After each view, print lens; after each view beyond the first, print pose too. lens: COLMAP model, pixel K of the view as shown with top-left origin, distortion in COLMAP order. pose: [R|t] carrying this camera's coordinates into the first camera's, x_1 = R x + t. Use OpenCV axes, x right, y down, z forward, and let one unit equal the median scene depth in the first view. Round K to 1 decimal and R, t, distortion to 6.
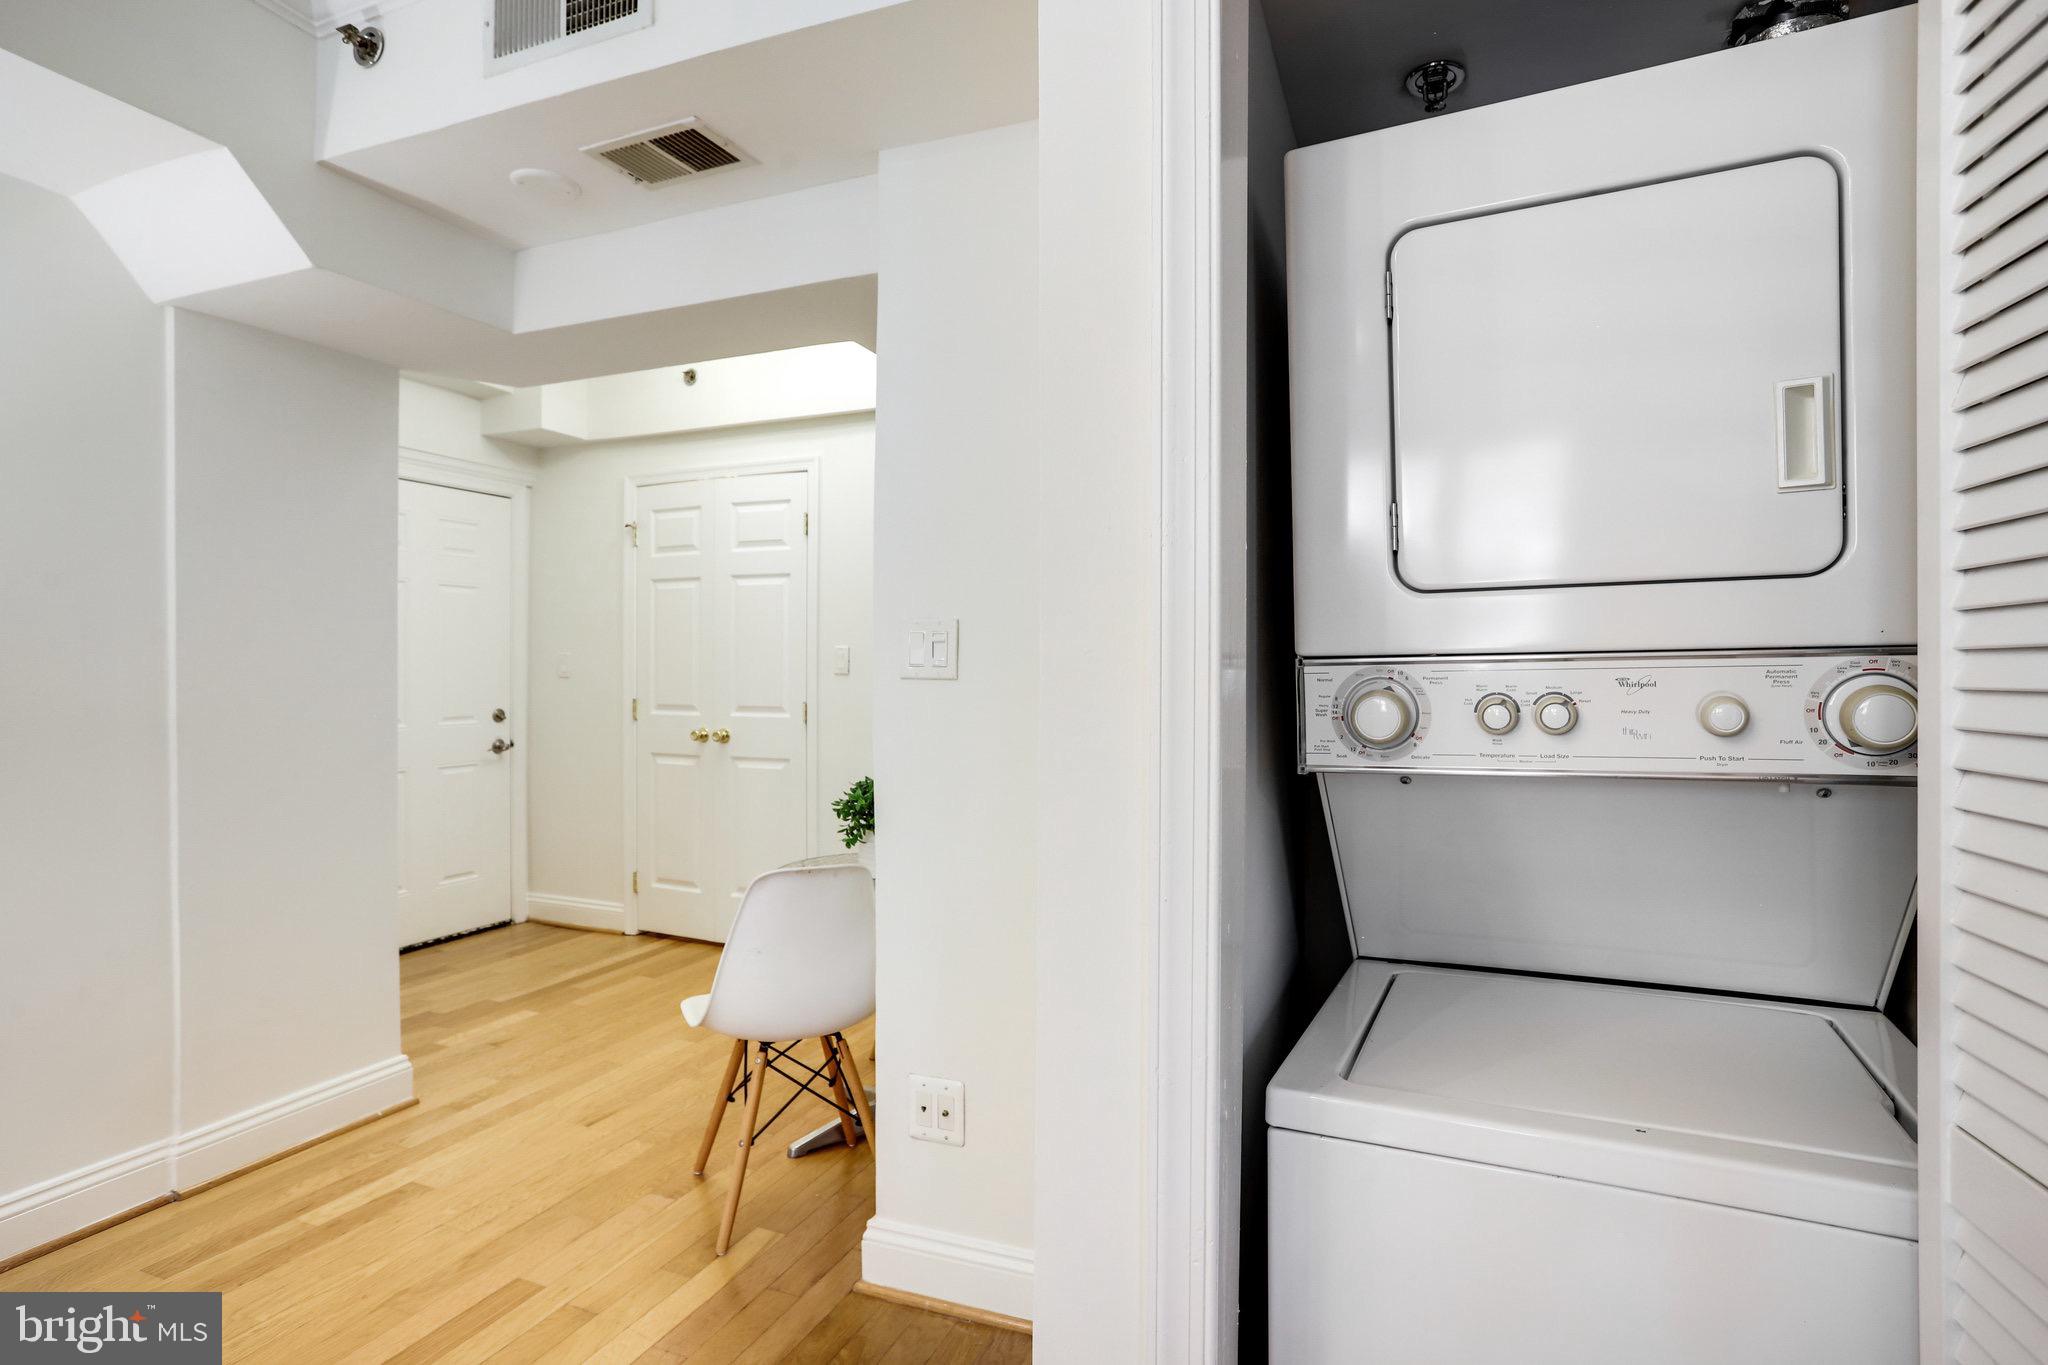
lens RADIAL K [[1046.1, 0, 1098.9], [0, 1046.1, 673.2], [0, 0, 1]] dist [-0.055022, 0.025415]
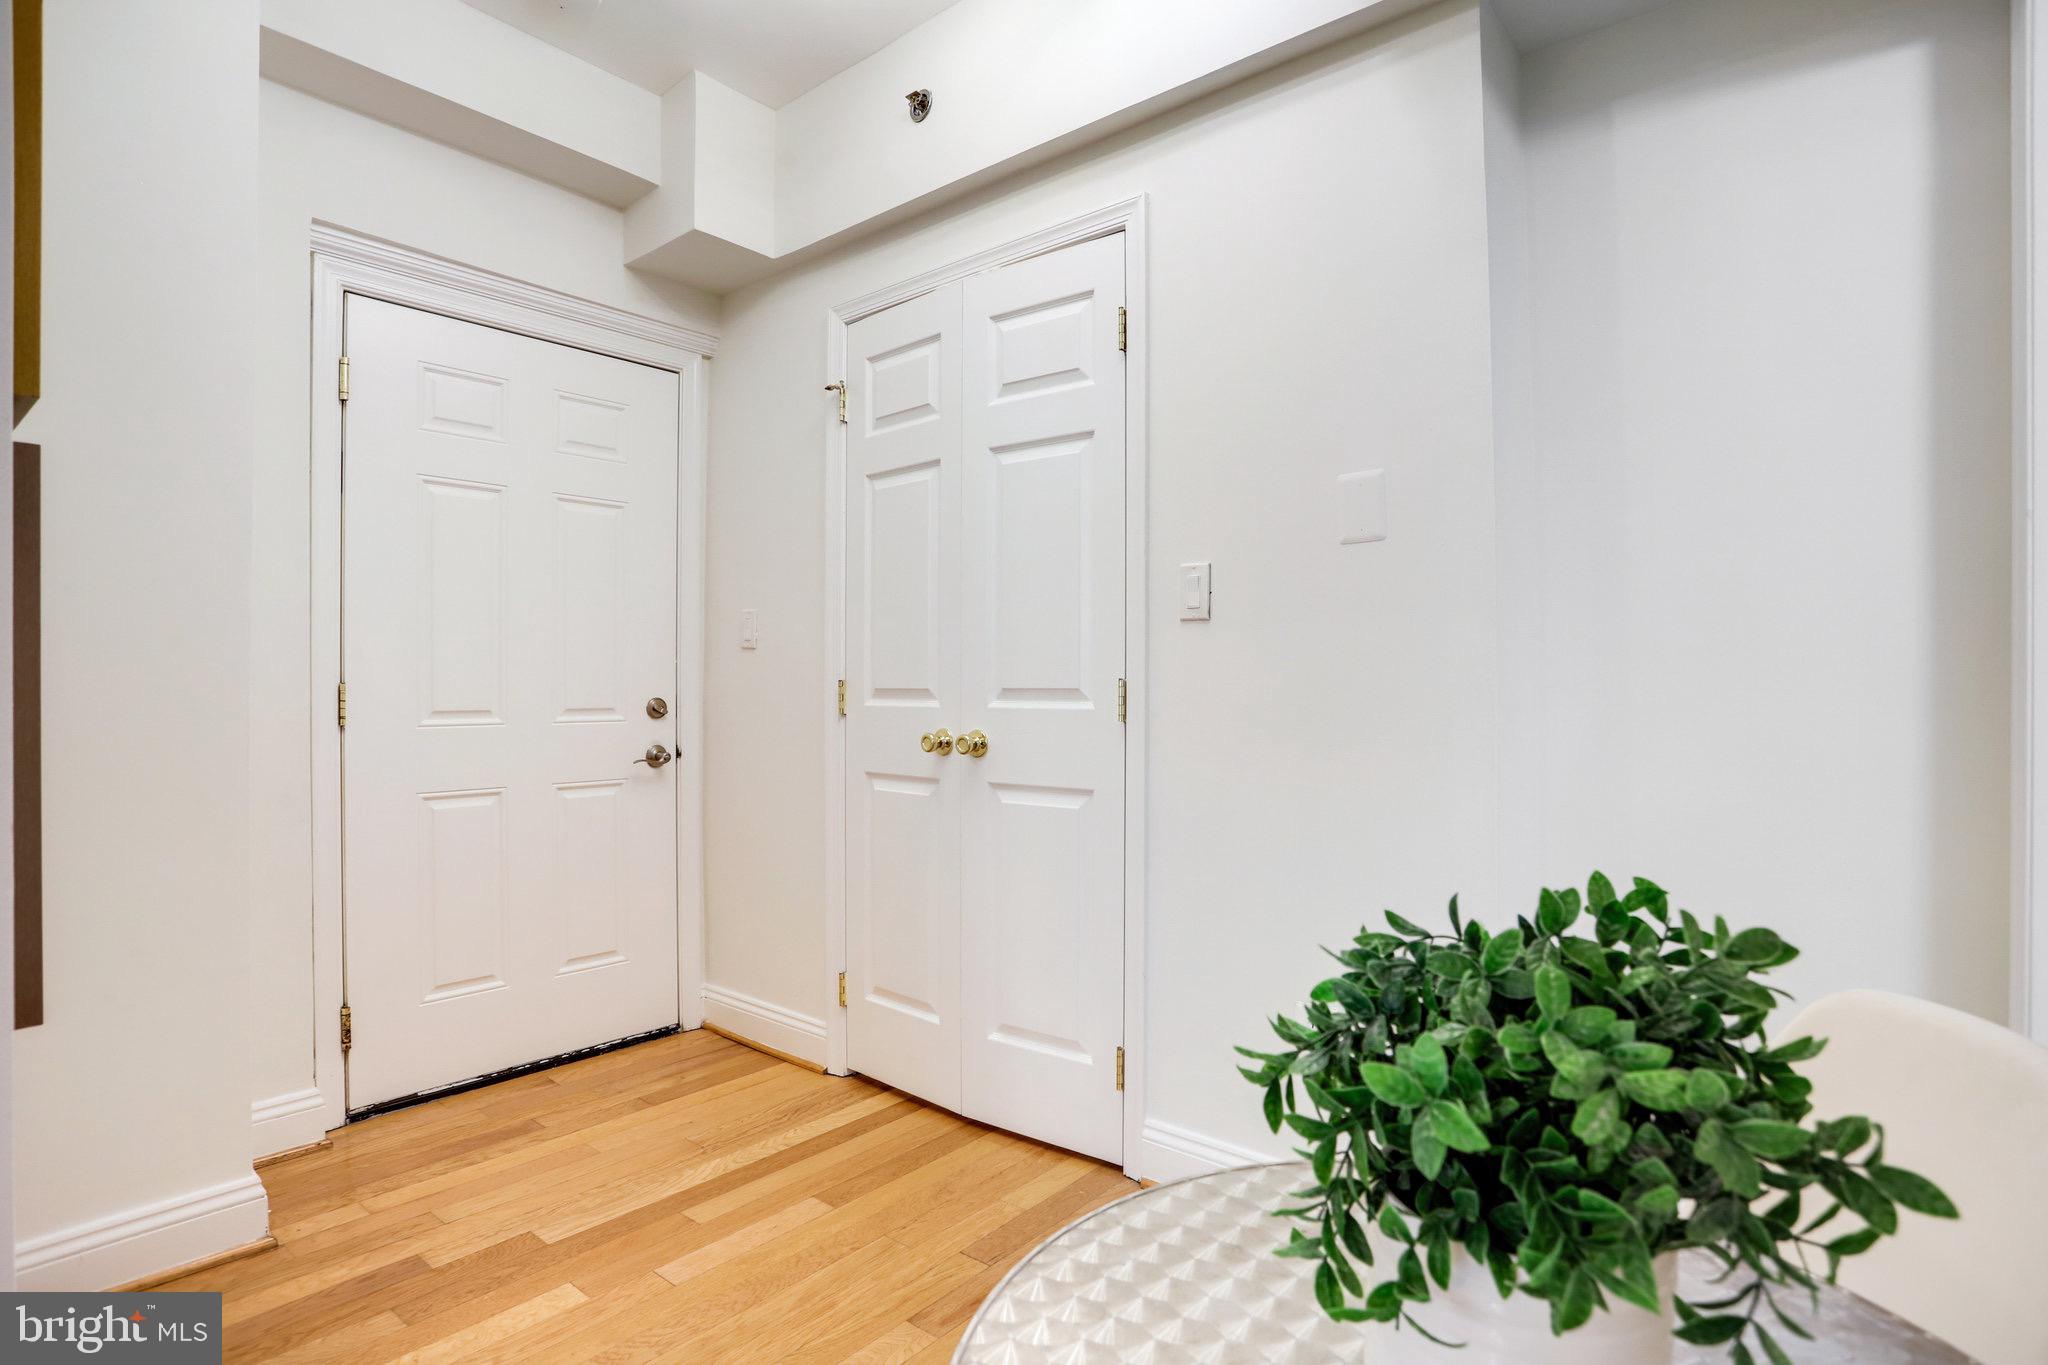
lens RADIAL K [[1046.1, 0, 1039.3], [0, 1046.1, 697.7], [0, 0, 1]] dist [-0.055022, 0.025415]
pose [[0.936404, 0.000081, -0.350924, -0.136973], [0.000475, 0.999999, 0.001498, 0.034971], [0.350924, -0.001570, 0.936403, 0.493355]]
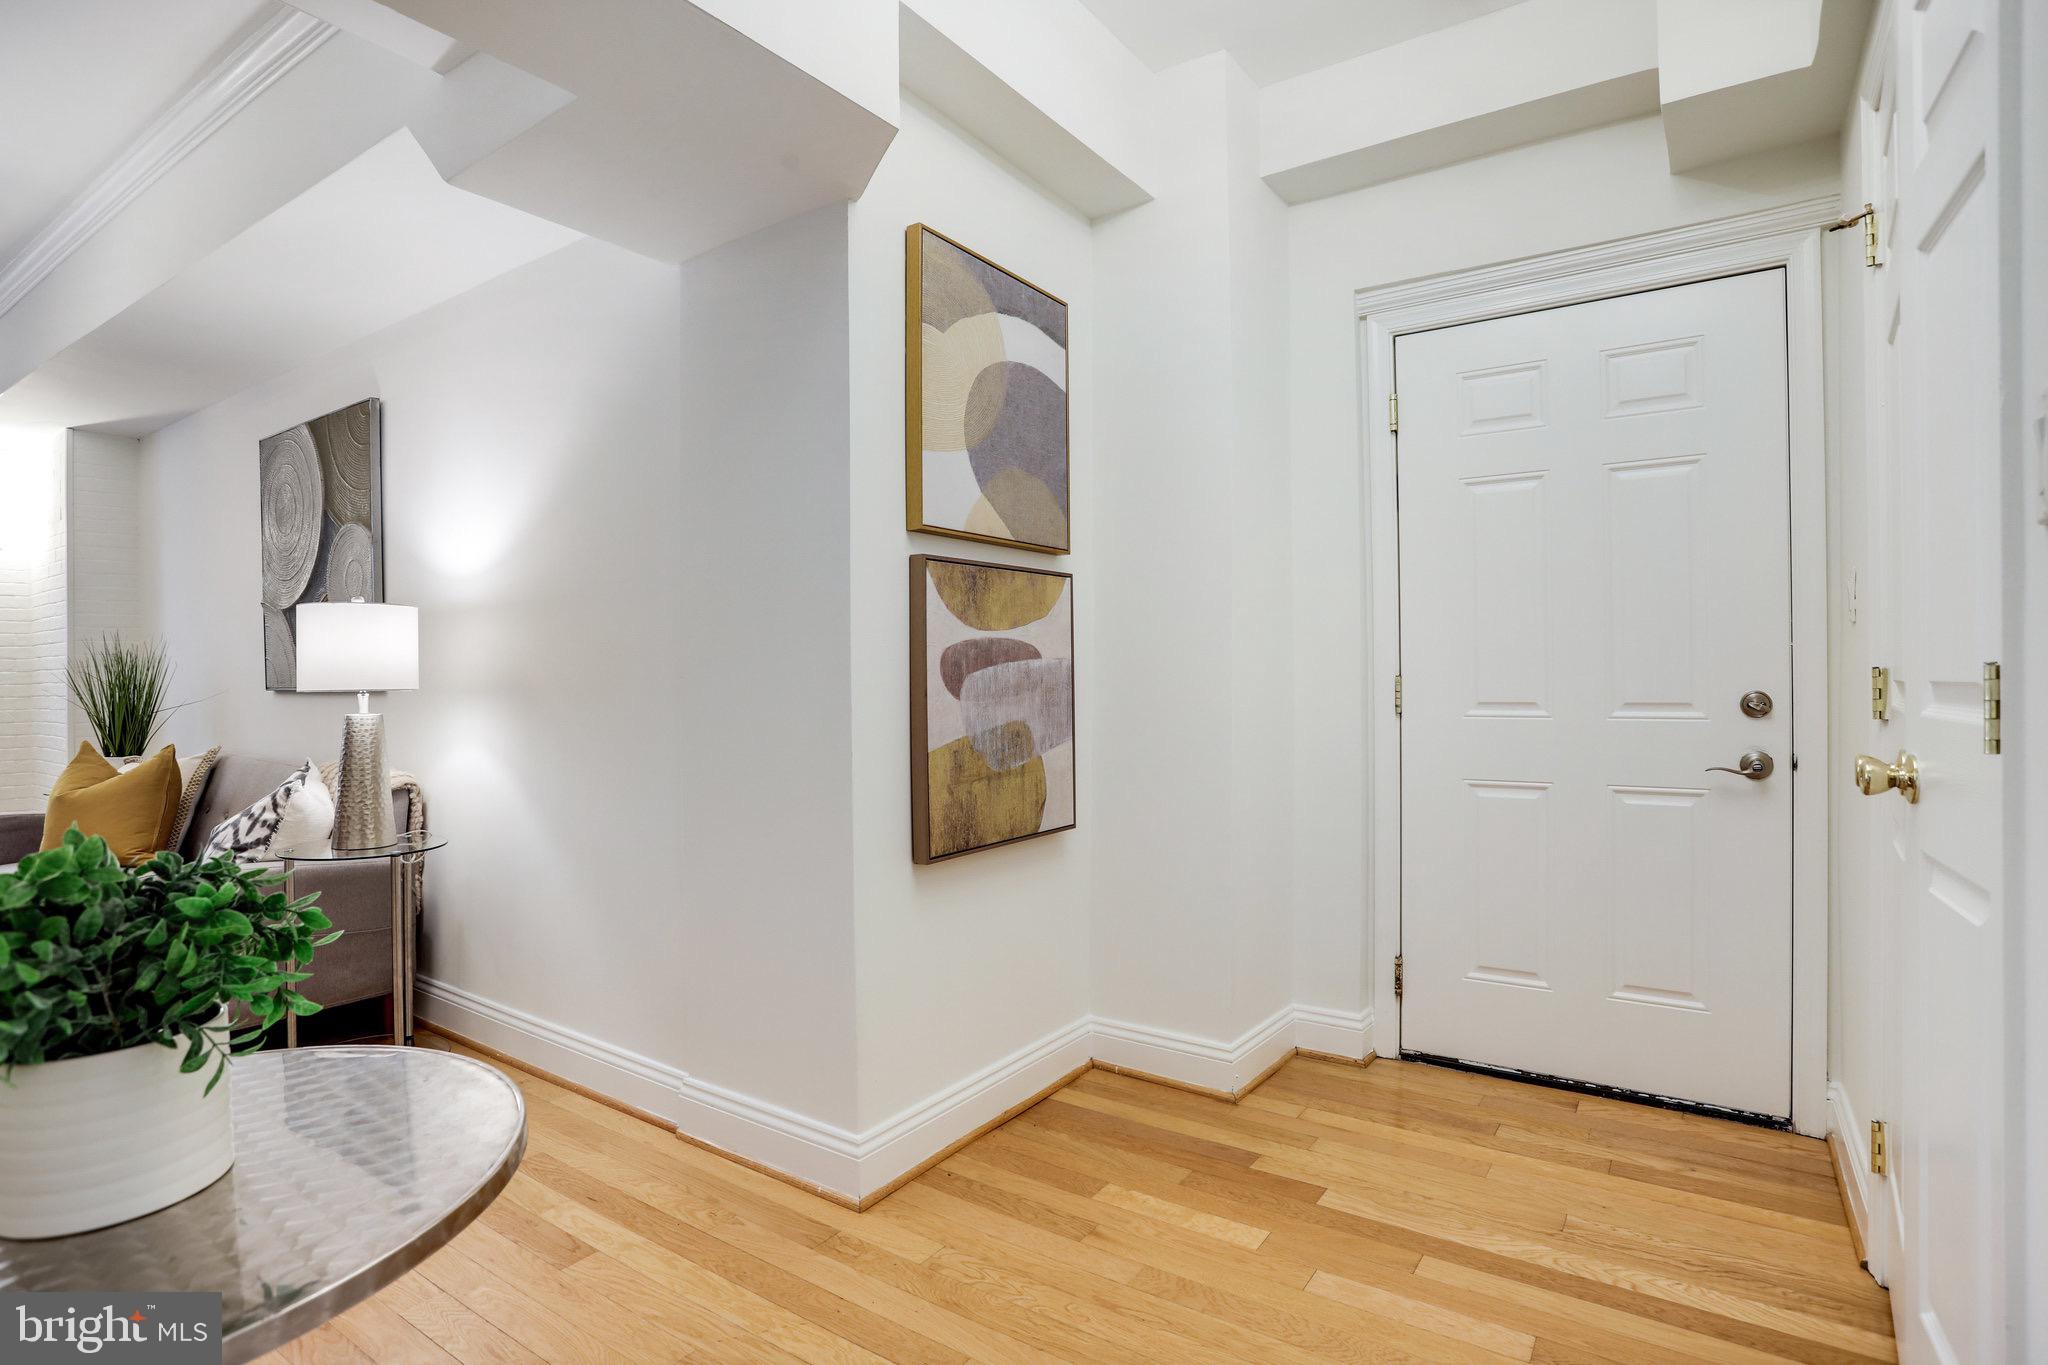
lens RADIAL K [[1046.1, 0, 1019.3], [0, 1046.1, 685.2], [0, 0, 1]] dist [-0.055022, 0.025415]
pose [[-0.277837, 0.004490, -0.960618, -0.001964], [0.001797, 0.999990, 0.004154, 0.030132], [0.960627, -0.000572, -0.277842, 0.819677]]
